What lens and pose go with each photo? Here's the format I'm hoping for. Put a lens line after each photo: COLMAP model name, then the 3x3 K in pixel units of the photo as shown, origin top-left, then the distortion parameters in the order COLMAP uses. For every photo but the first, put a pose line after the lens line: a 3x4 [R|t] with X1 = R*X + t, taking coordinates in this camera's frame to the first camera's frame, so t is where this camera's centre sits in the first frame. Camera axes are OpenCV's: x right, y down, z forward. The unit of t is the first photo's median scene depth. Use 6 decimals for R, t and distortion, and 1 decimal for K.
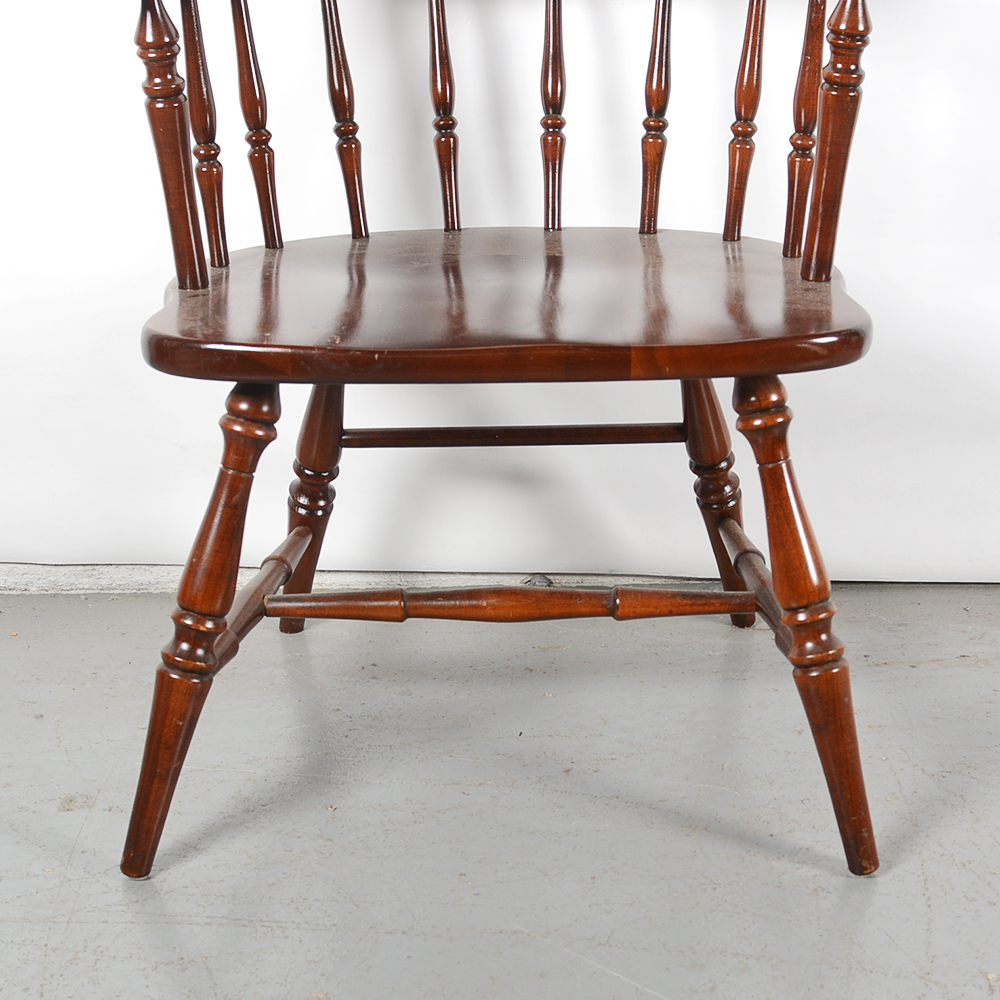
lens RADIAL K [[1947.3, 0, 512.8], [0, 1947.3, 610.6], [0, 0, 1]] dist [-0.057723, 0.000000]
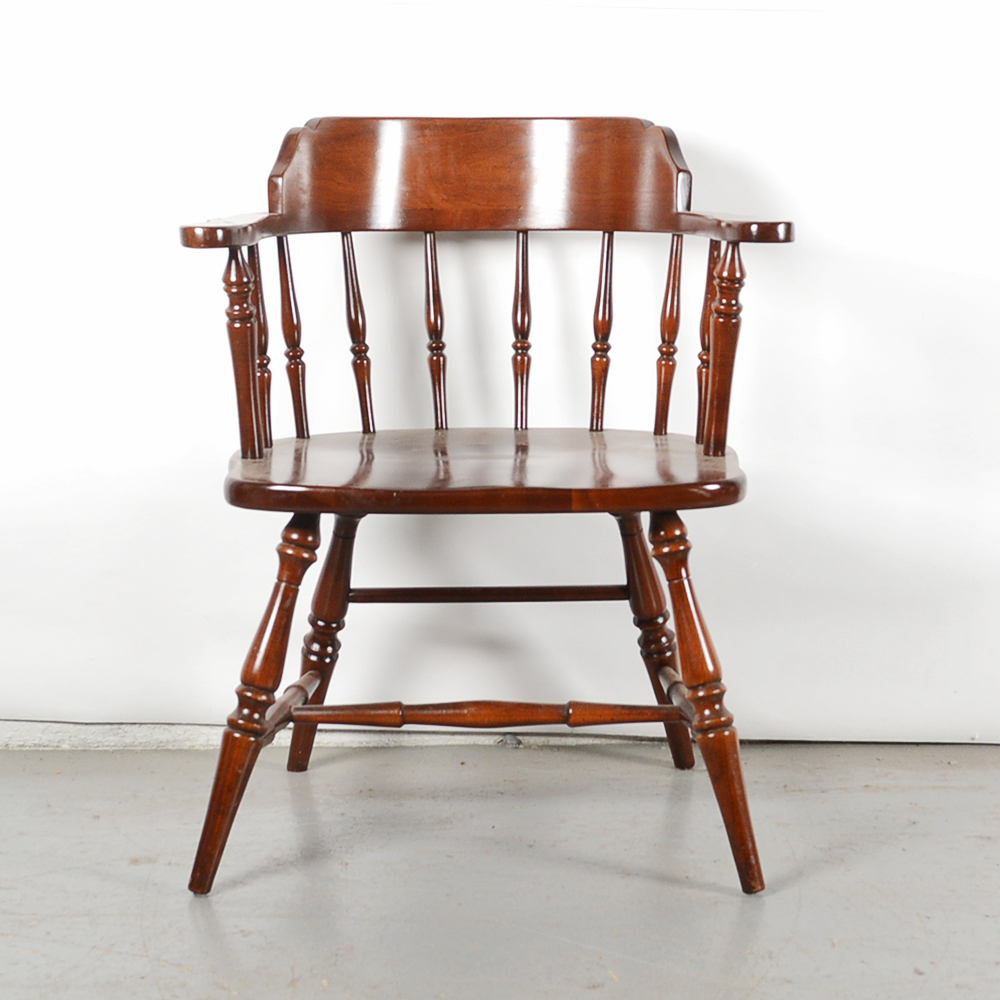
lens RADIAL K [[2895.2, 0, 502.0], [0, 2895.2, 490.9], [0, 0, 1]] dist [-0.047090, 0.000000]
pose [[0.999960, 0.006500, 0.006120, -0.003257], [-0.005034, 0.976673, -0.214675, 0.262388], [-0.007373, 0.214636, 0.976666, -0.878234]]
